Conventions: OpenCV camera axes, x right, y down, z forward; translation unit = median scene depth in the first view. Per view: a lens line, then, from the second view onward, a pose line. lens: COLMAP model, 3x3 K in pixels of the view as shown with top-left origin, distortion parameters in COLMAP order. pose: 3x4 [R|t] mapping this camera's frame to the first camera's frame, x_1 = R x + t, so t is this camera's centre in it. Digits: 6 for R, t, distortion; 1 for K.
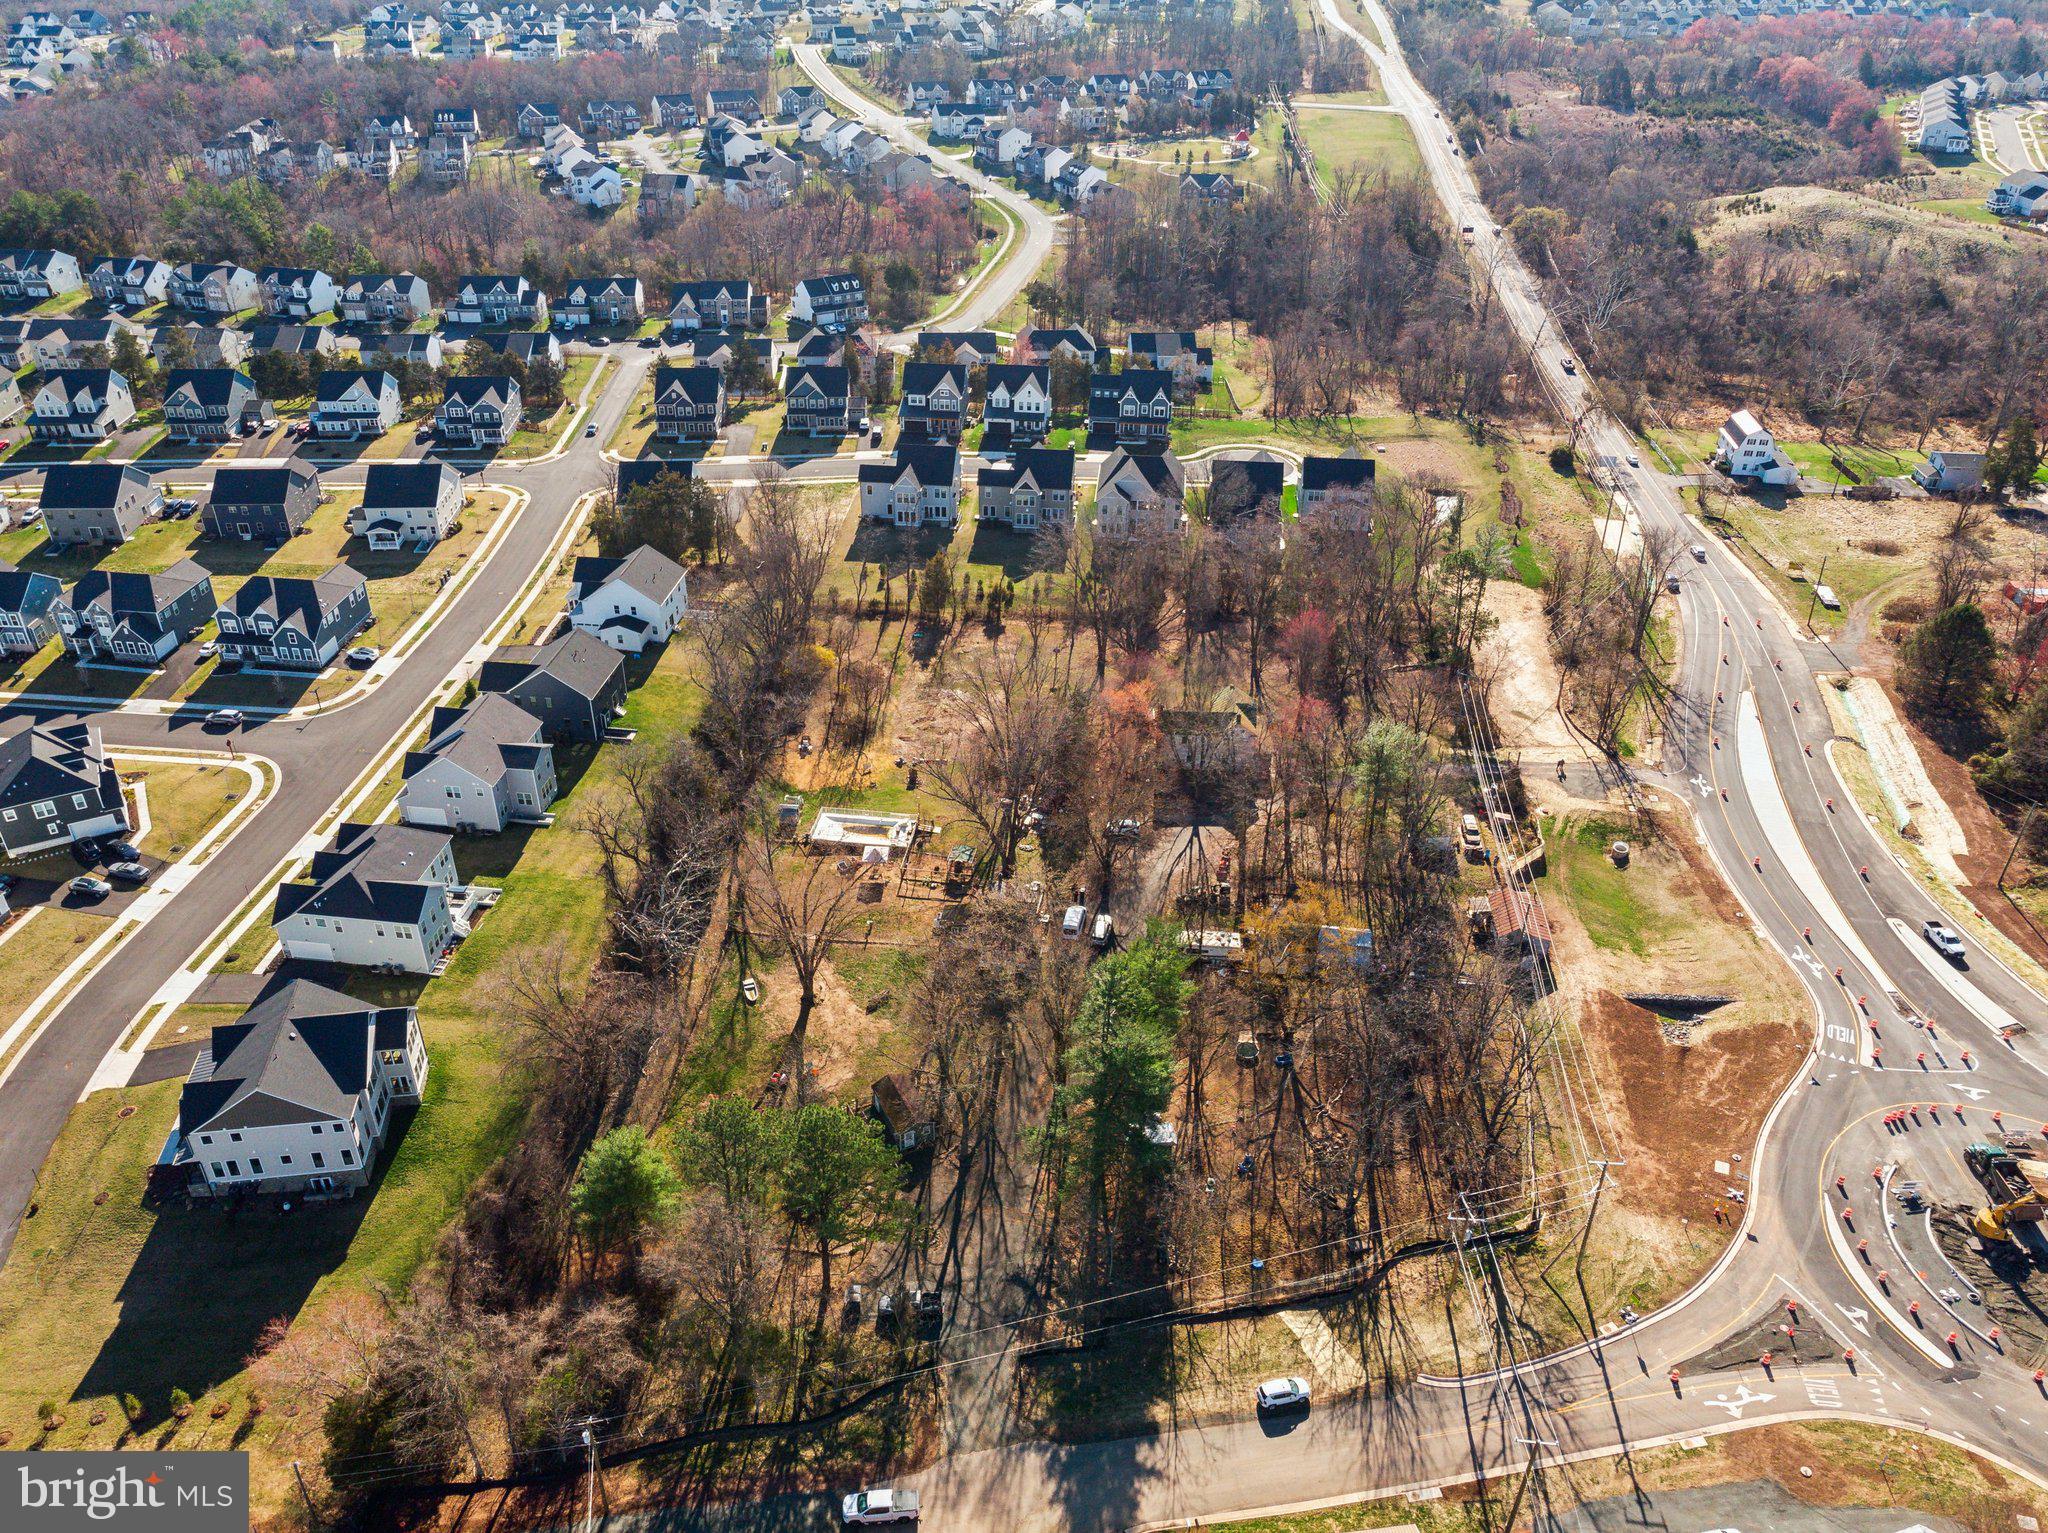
lens RADIAL K [[1546.8, 0, 1032.4], [0, 1546.8, 763.3], [0, 0, 1]] dist [0.008178, -0.000576]
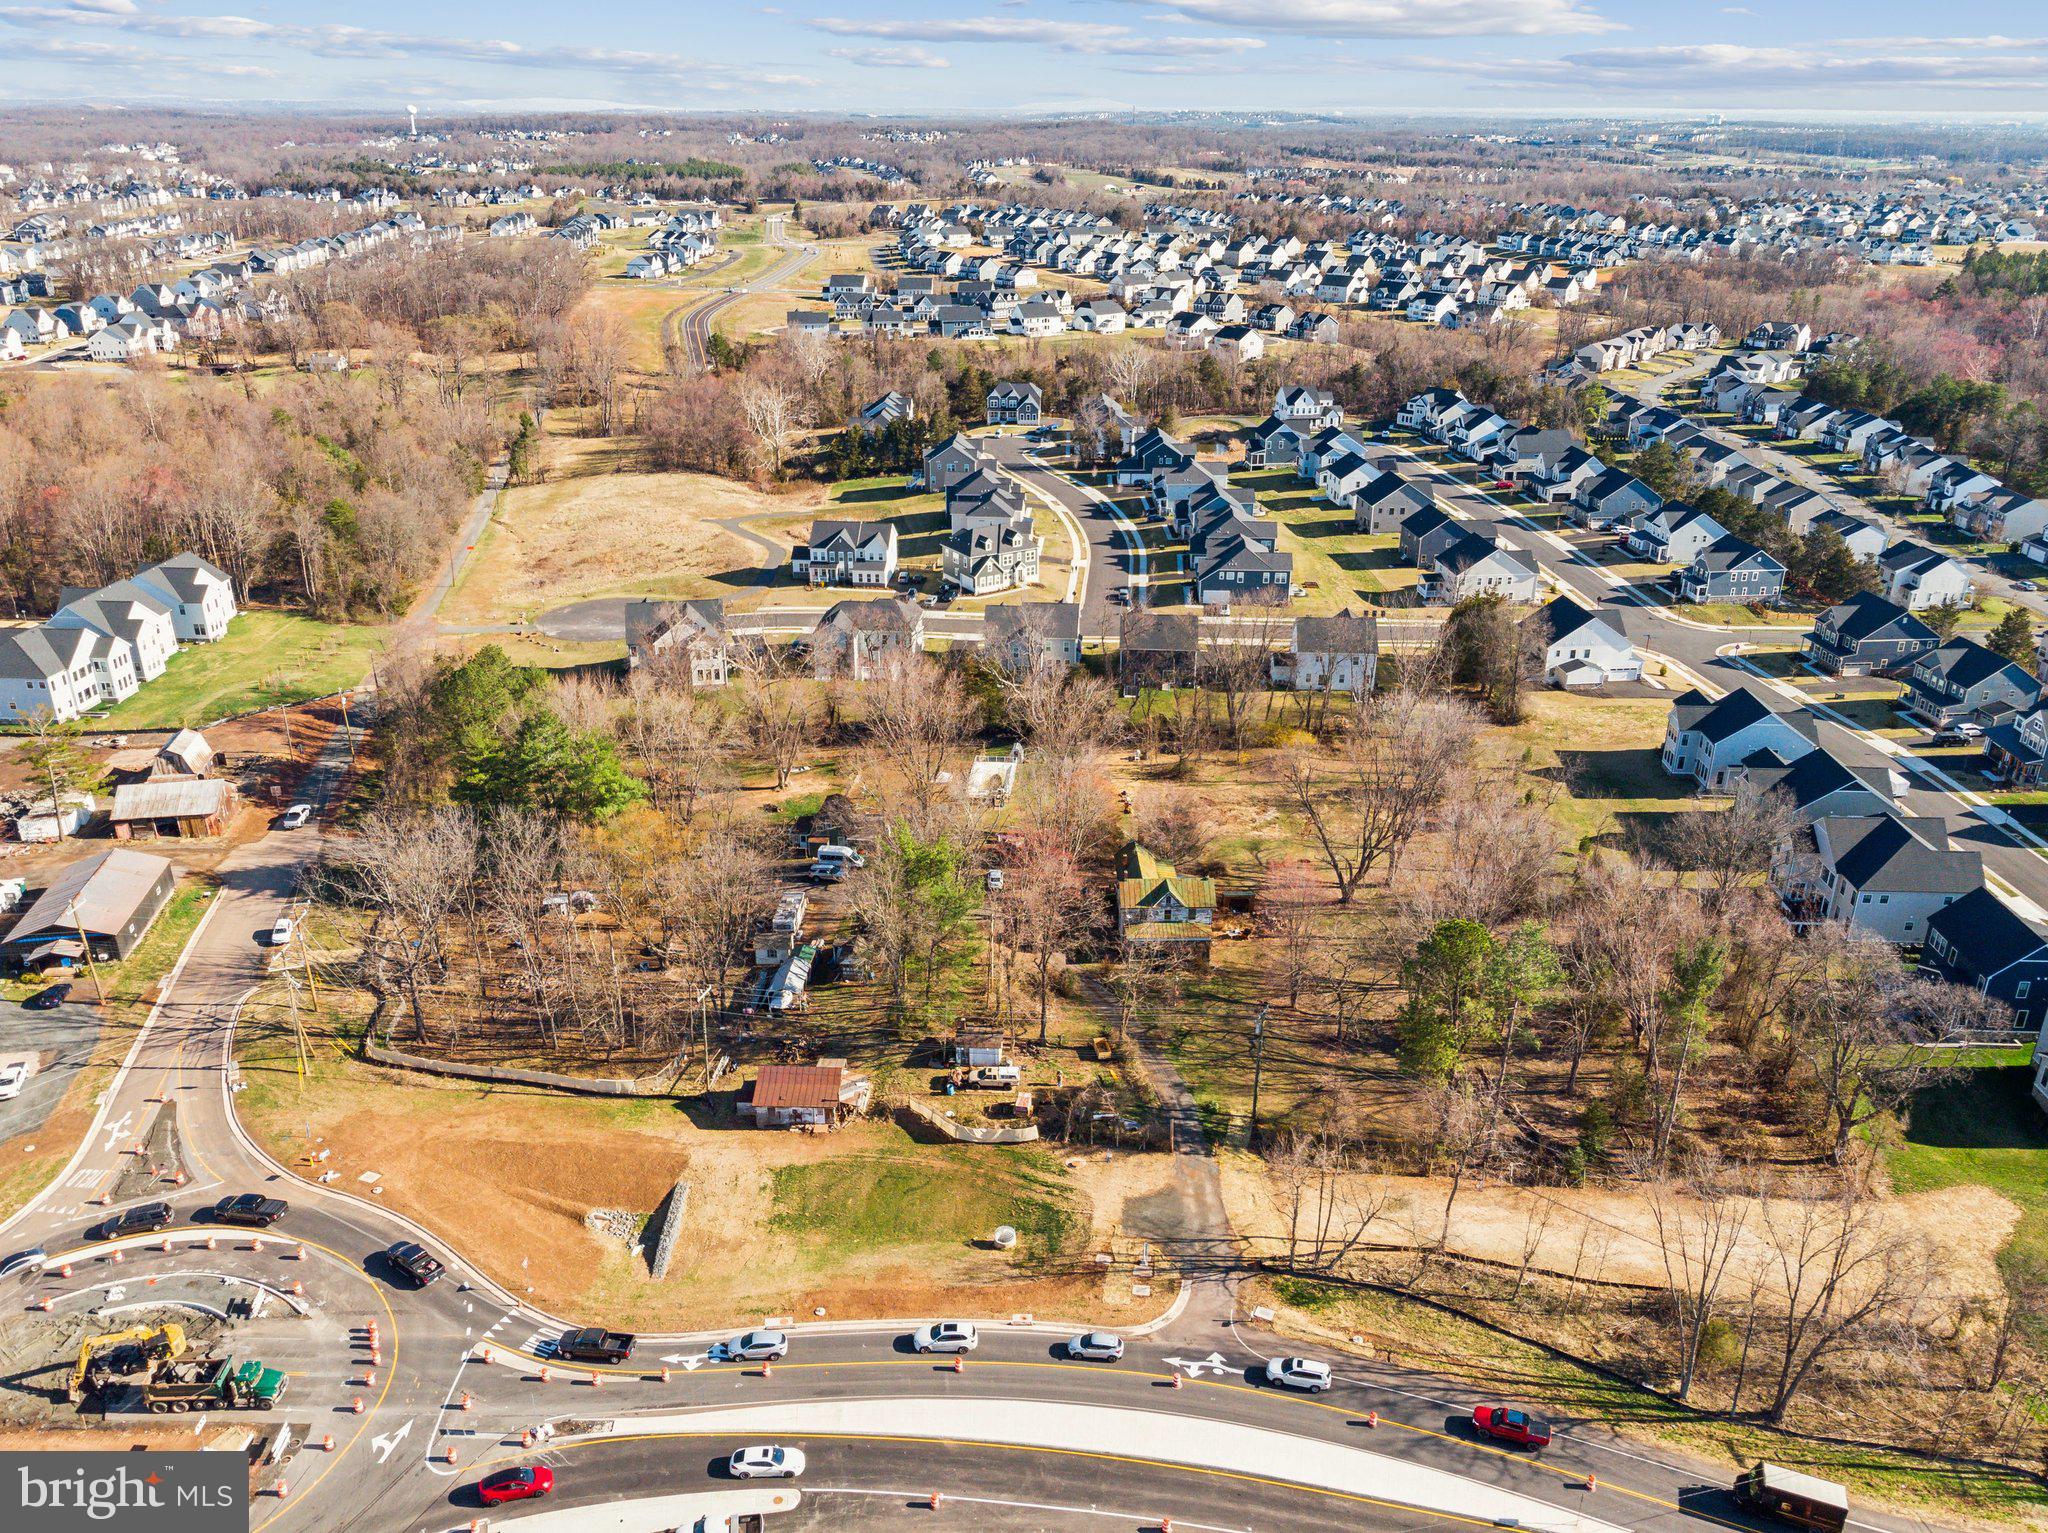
lens RADIAL K [[1603.4, 0, 1019.2], [0, 1603.4, 670.1], [0, 0, 1]] dist [-0.045582, 0.082659]
pose [[0.056267, 0.327311, -0.943240, 1.001196], [-0.529085, 0.810954, 0.249846, -0.336988], [0.846701, 0.484996, 0.218806, 0.774827]]
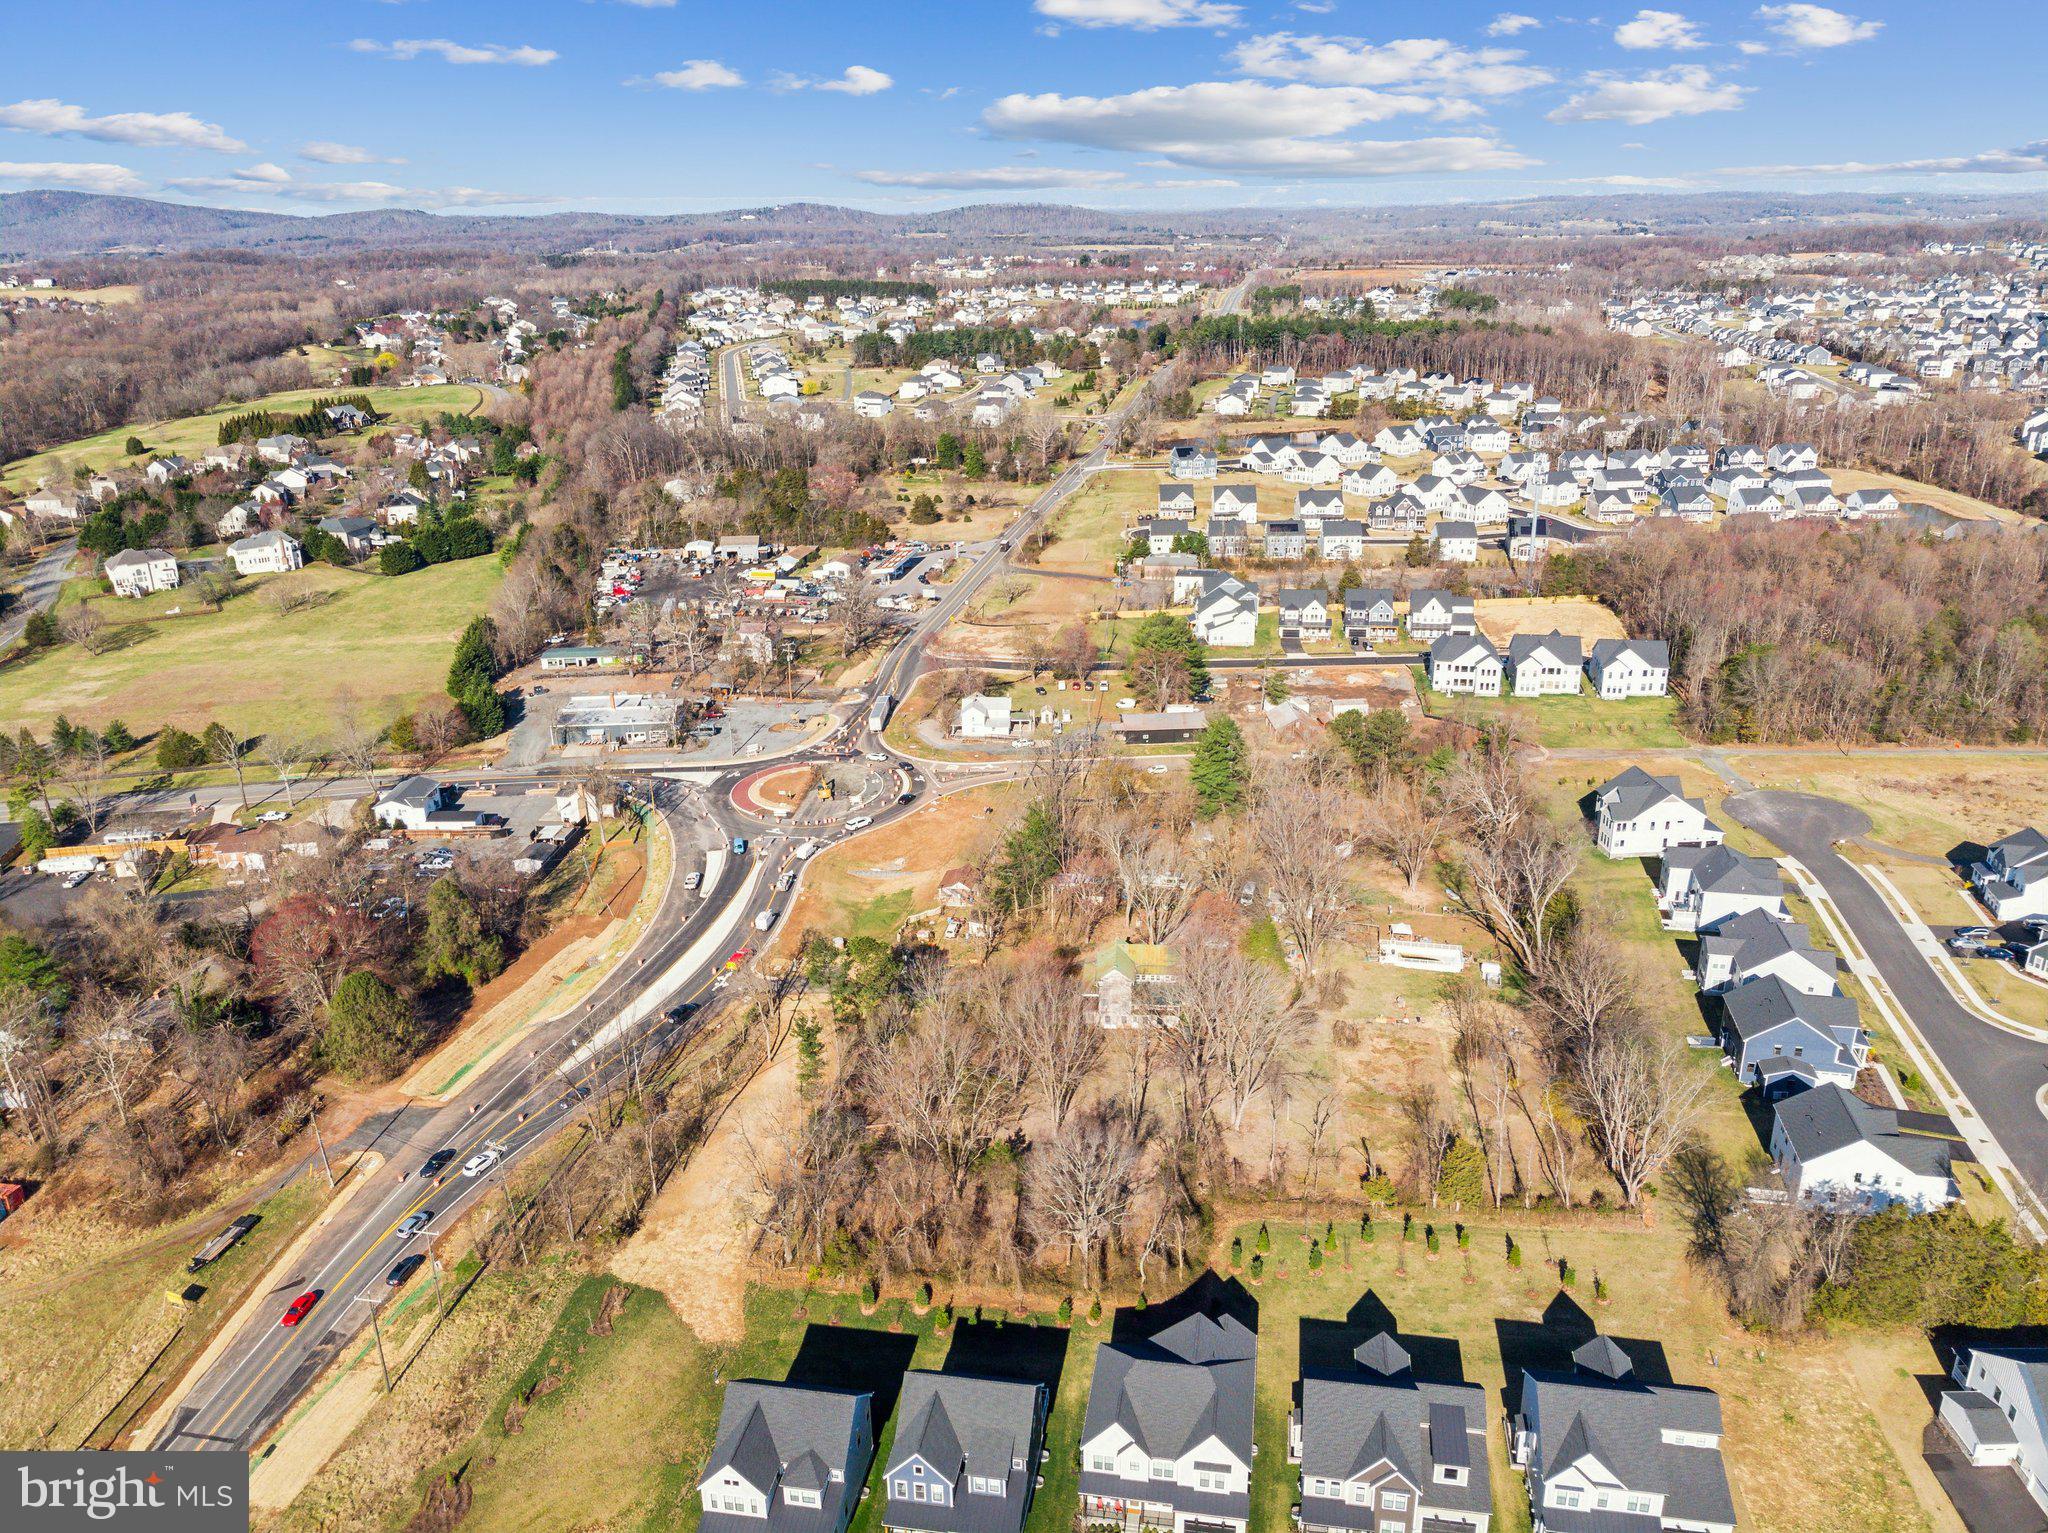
lens RADIAL K [[1546.8, 0, 1032.4], [0, 1546.8, 763.3], [0, 0, 1]] dist [0.008178, -0.000576]
pose [[-0.997049, -0.026537, 0.072034, 0.133217], [0.040563, 0.614550, 0.787835, -1.128792], [-0.065176, 0.788432, -0.611660, 1.765433]]
